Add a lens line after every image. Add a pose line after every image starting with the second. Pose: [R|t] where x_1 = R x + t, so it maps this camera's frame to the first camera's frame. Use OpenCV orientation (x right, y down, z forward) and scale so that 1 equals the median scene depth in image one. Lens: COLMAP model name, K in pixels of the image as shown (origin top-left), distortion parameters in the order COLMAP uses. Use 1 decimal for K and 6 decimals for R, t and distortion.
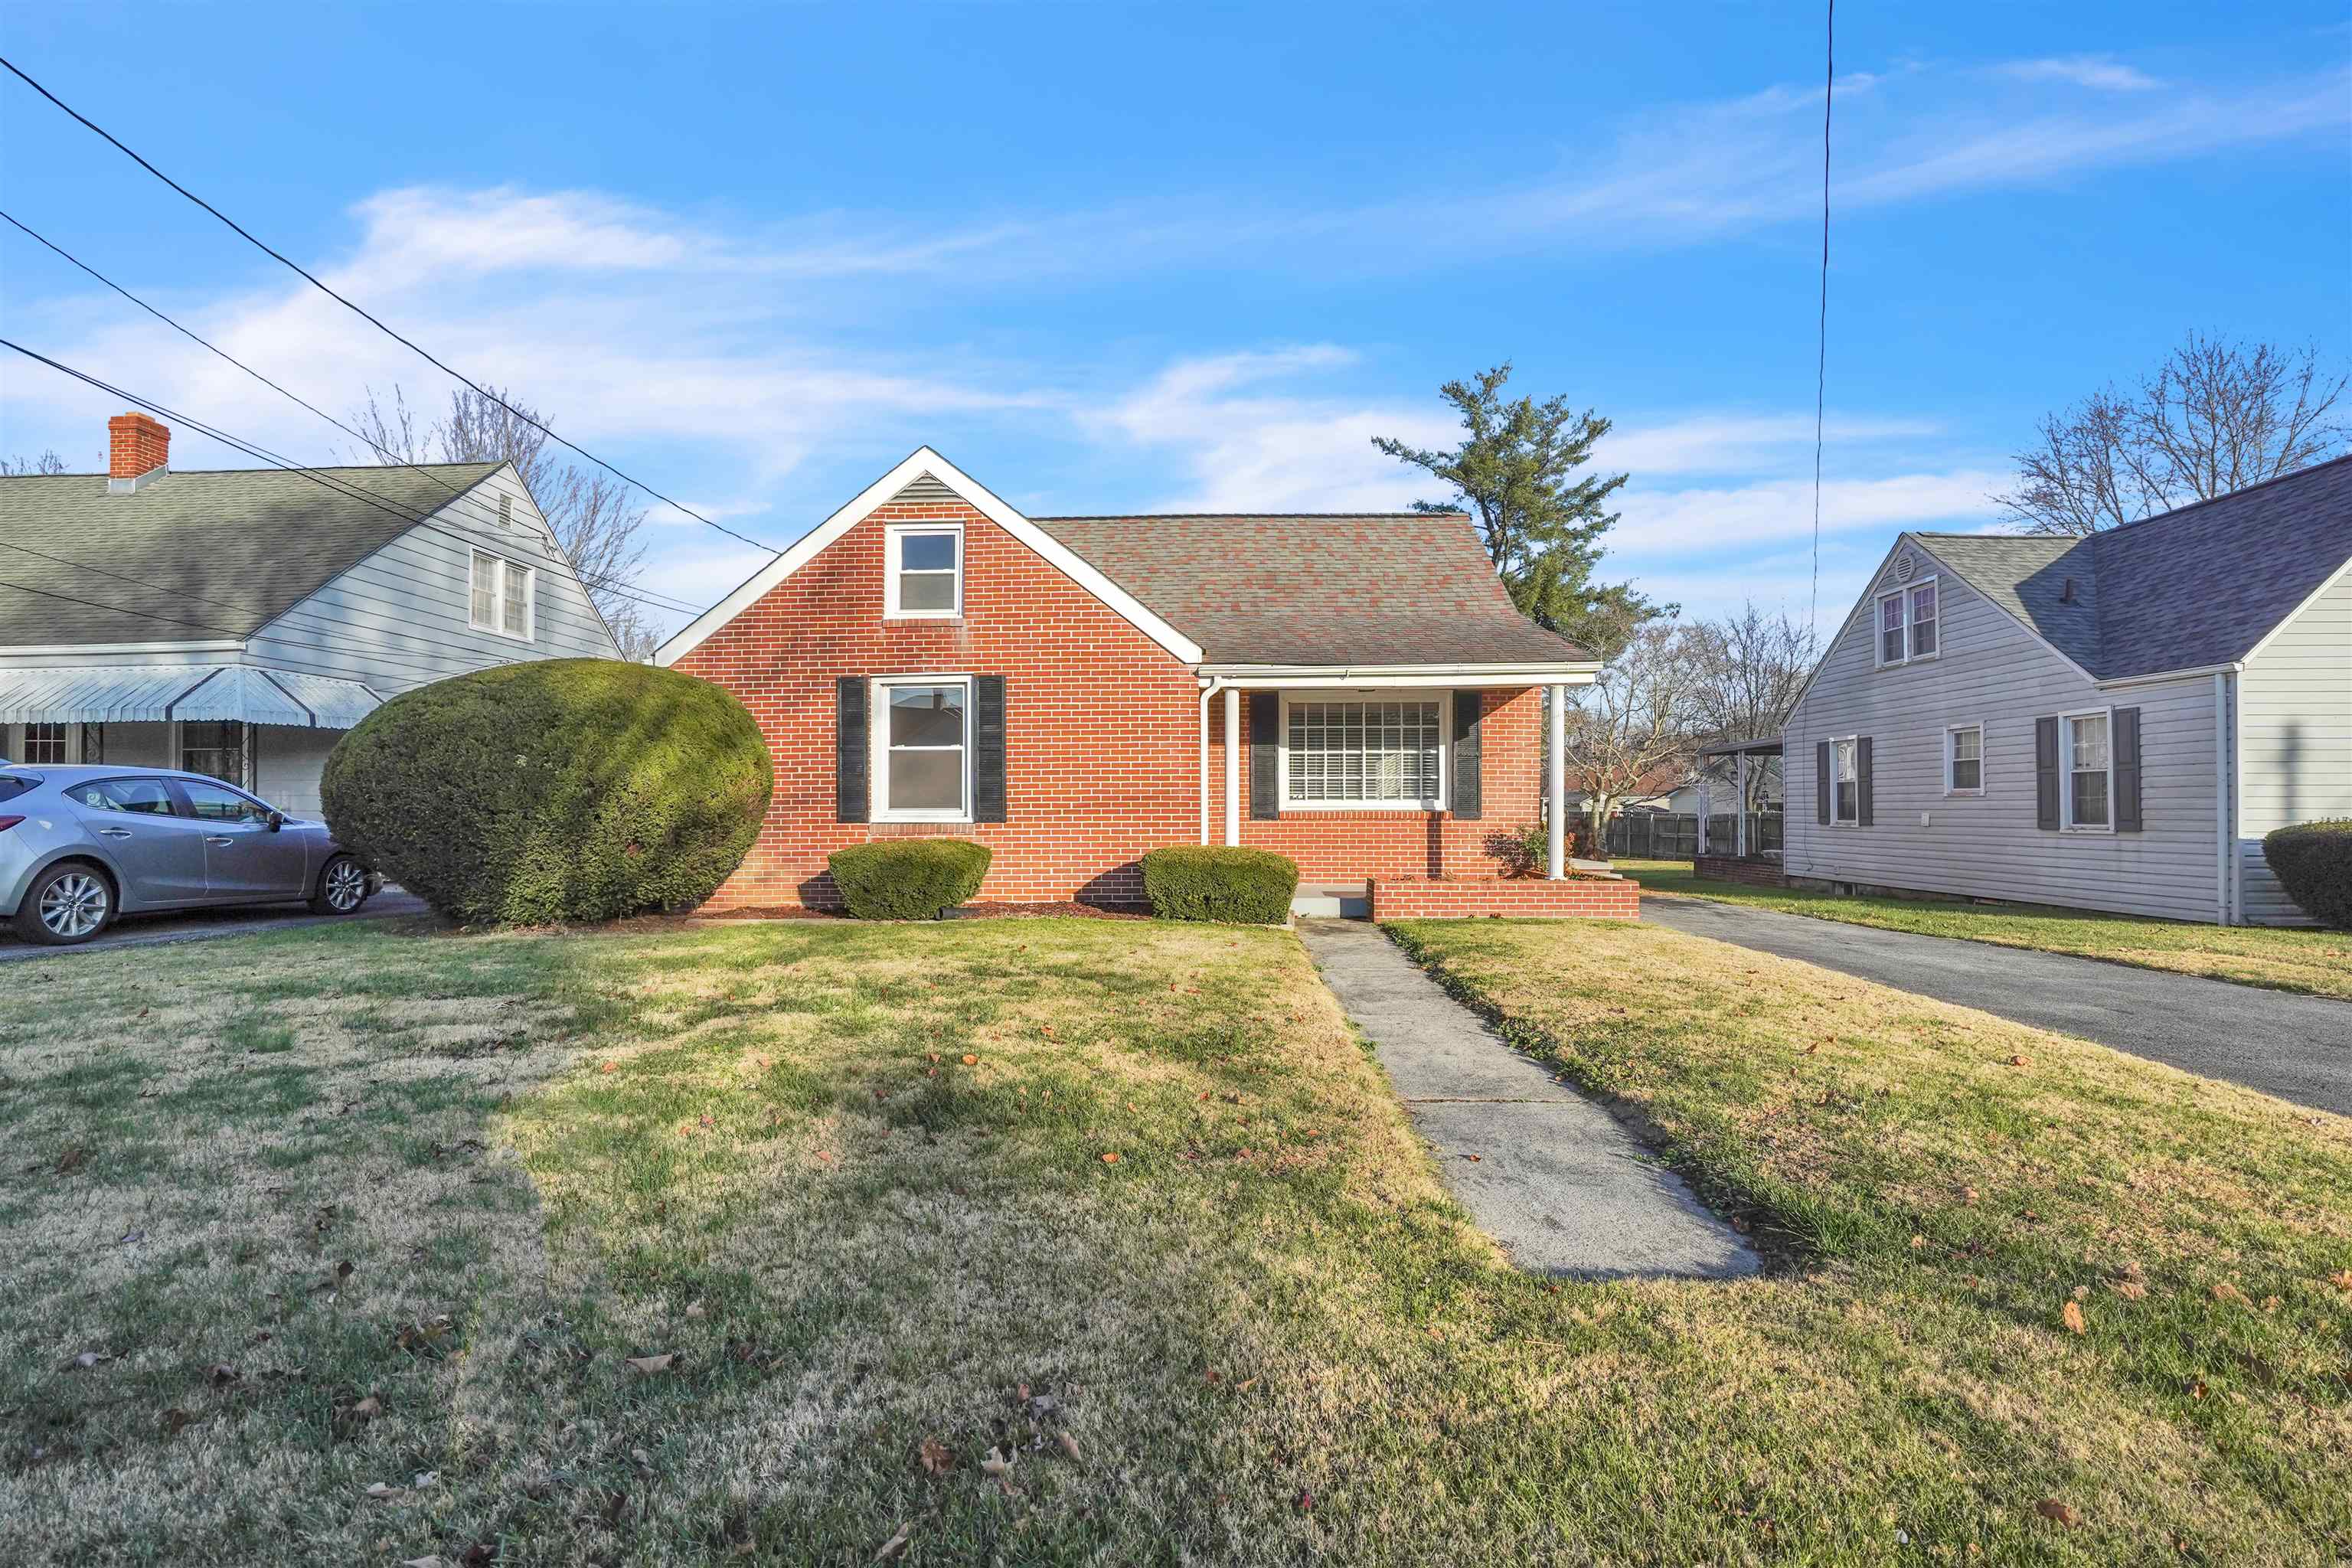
lens RADIAL K [[1102.4, 0, 1187.8], [0, 1102.4, 787.0], [0, 0, 1]] dist [-0.039448, 0.001389]
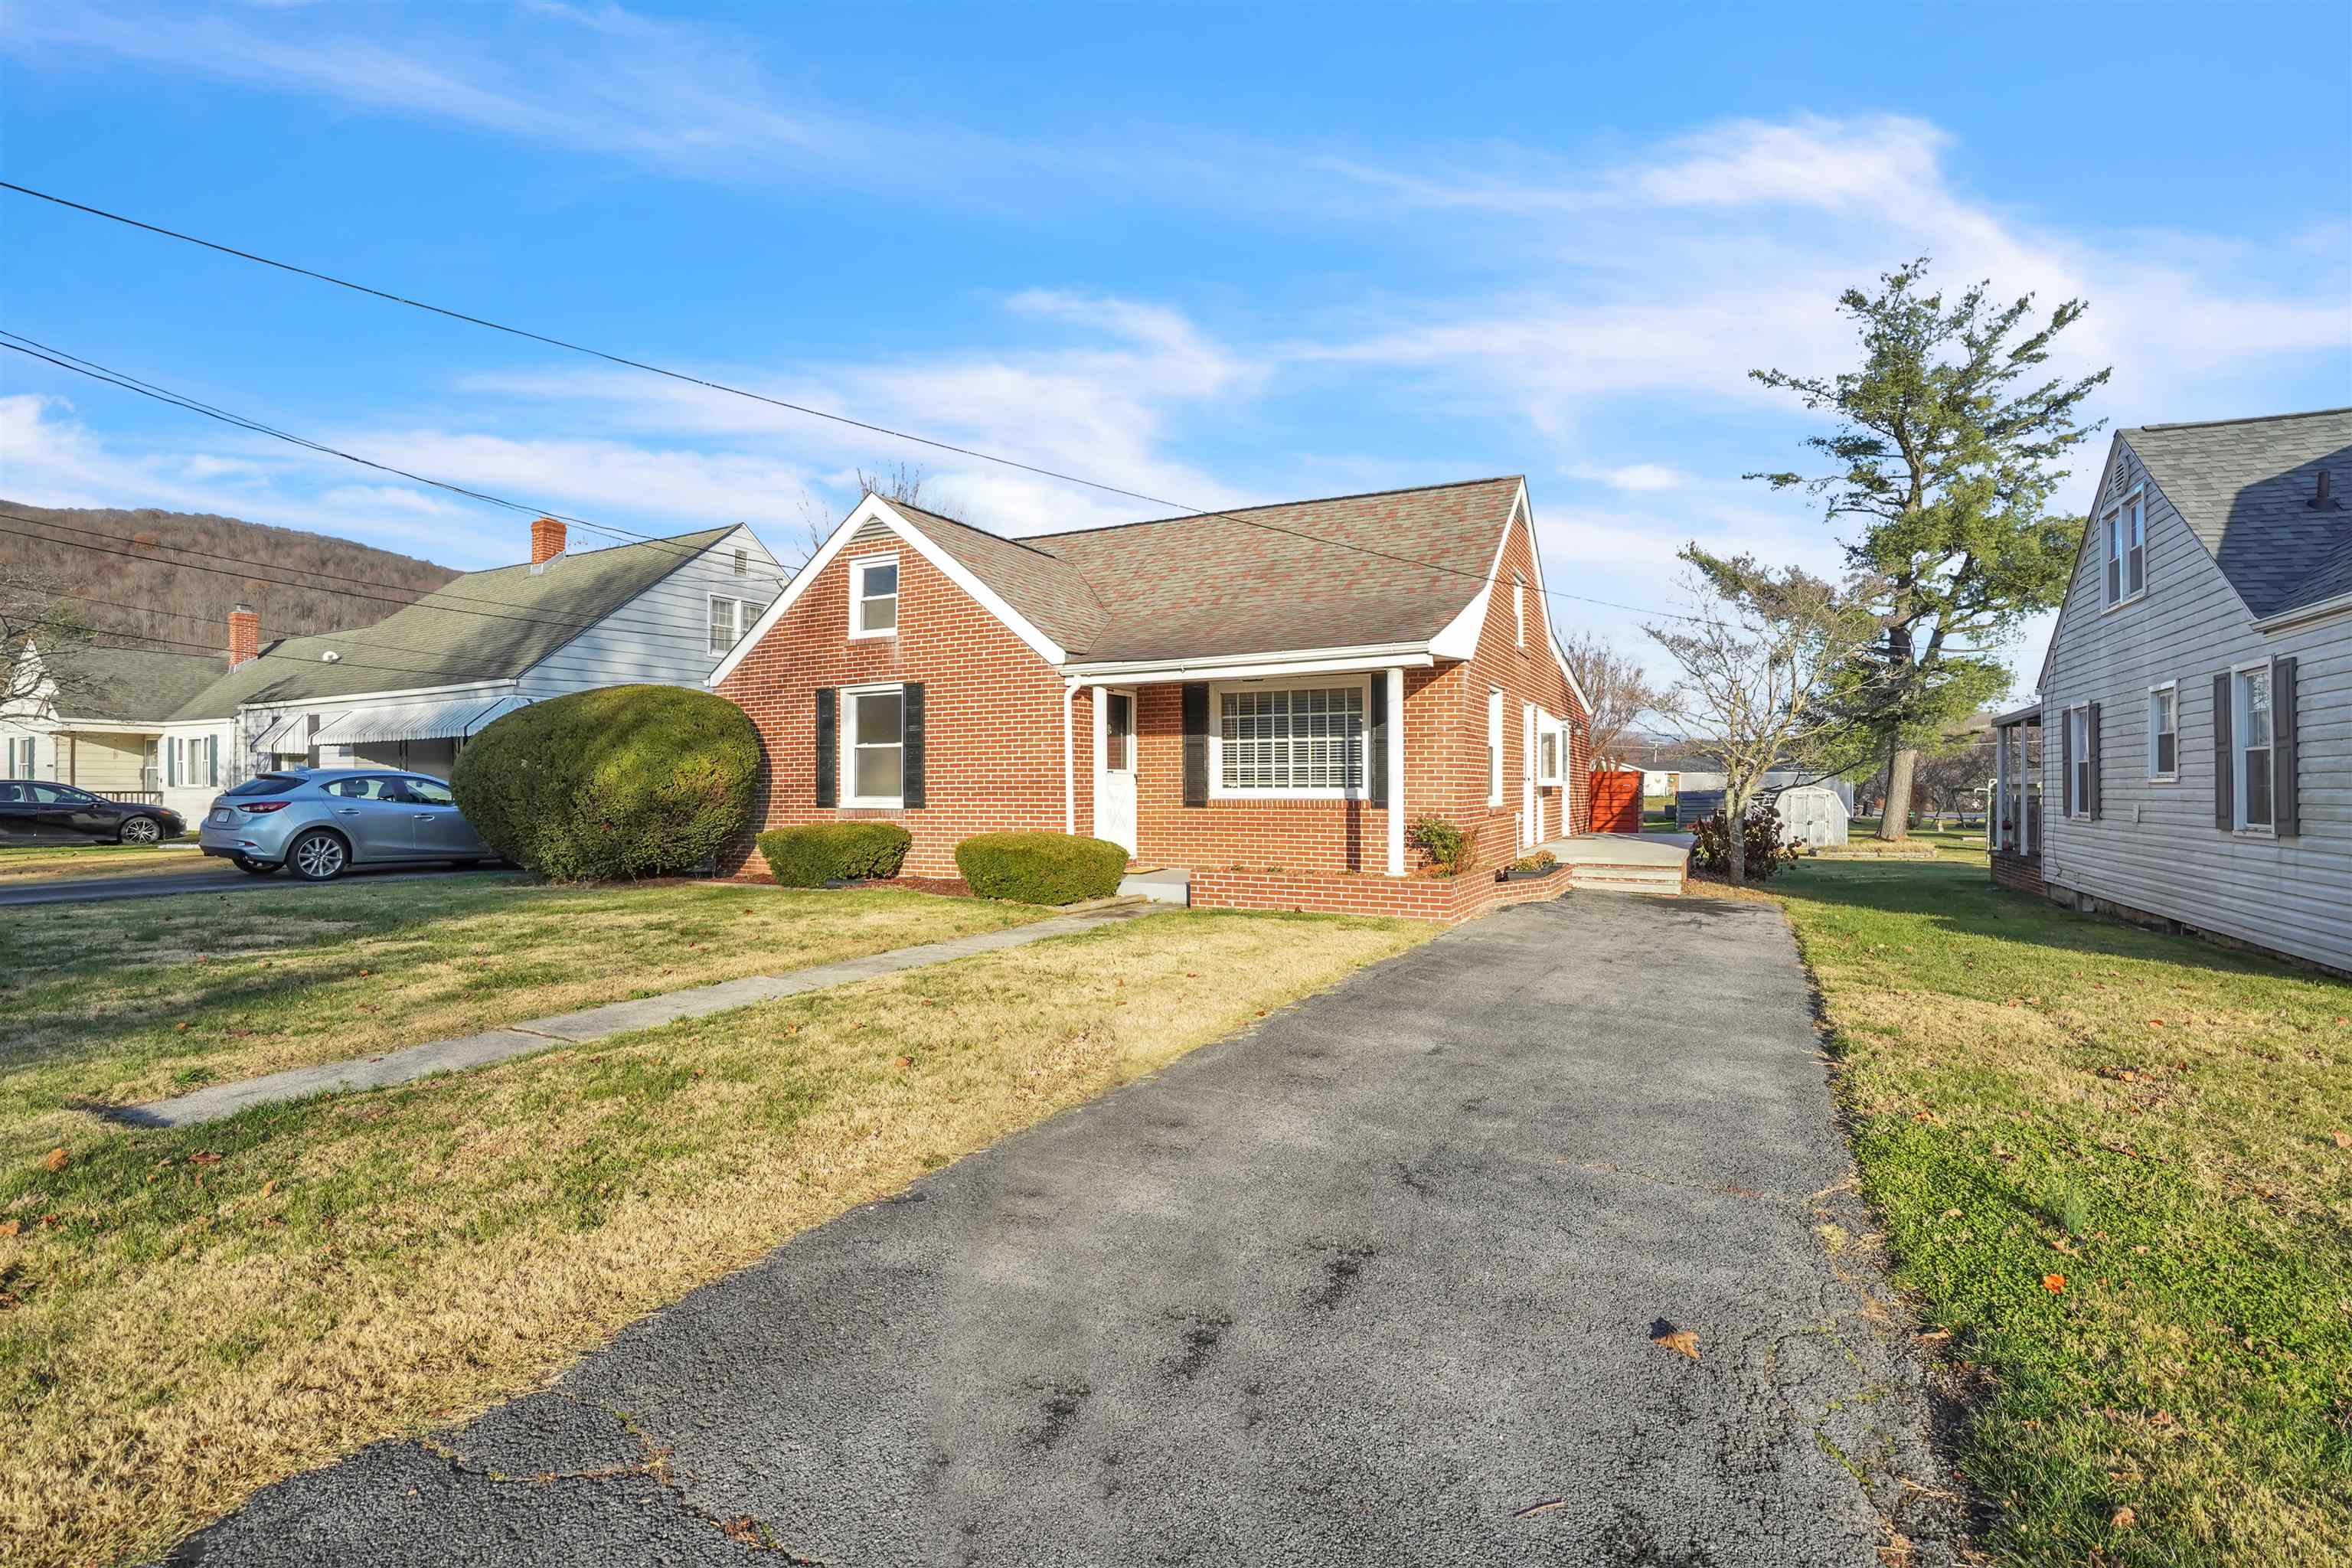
lens RADIAL K [[1102.4, 0, 1193.1], [0, 1102.4, 782.0], [0, 0, 1]] dist [-0.039448, 0.001389]
pose [[0.900737, -0.002101, -0.434360, 0.529517], [0.007928, 0.999901, 0.011605, -0.006475], [0.434293, -0.013897, 0.900664, 0.067165]]
